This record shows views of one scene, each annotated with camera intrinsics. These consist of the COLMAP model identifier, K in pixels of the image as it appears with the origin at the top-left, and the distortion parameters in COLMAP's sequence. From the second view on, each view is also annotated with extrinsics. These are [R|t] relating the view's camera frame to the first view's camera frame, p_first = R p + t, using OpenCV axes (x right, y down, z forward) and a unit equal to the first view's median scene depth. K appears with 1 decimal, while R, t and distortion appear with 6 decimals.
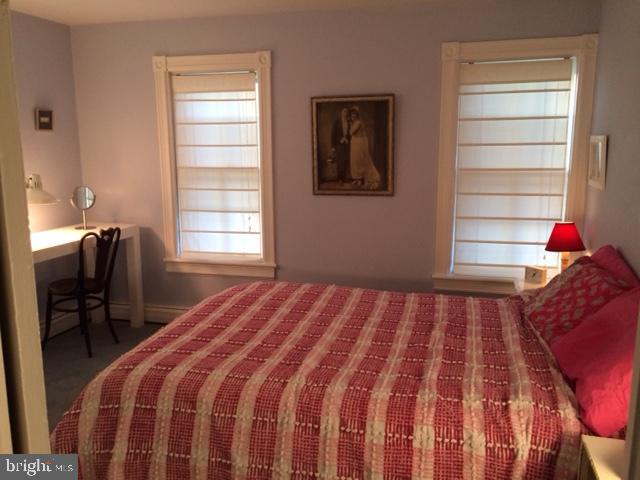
lens RADIAL K [[540.5, 0, 320.0], [0, 540.5, 240.0], [0, 0, 1]] dist [0.038642, -0.004998]
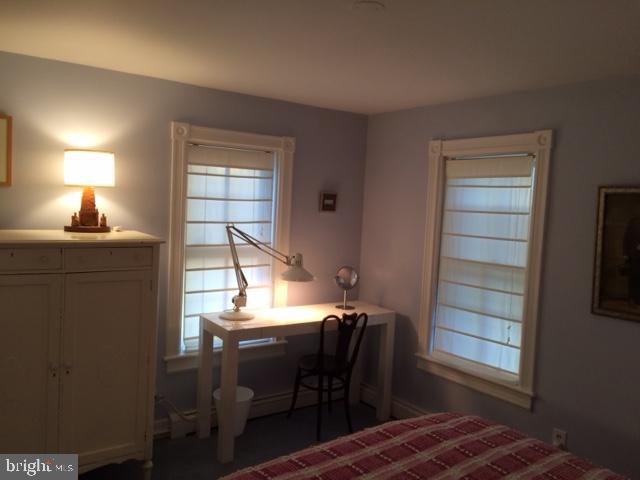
lens RADIAL K [[540.5, 0, 320.0], [0, 540.5, 240.0], [0, 0, 1]] dist [0.038642, -0.004998]
pose [[0.779072, 0.083161, -0.621394, 0.150051], [-0.161111, 0.984433, -0.070247, -0.067705], [0.605879, 0.154841, 0.780343, 0.166547]]
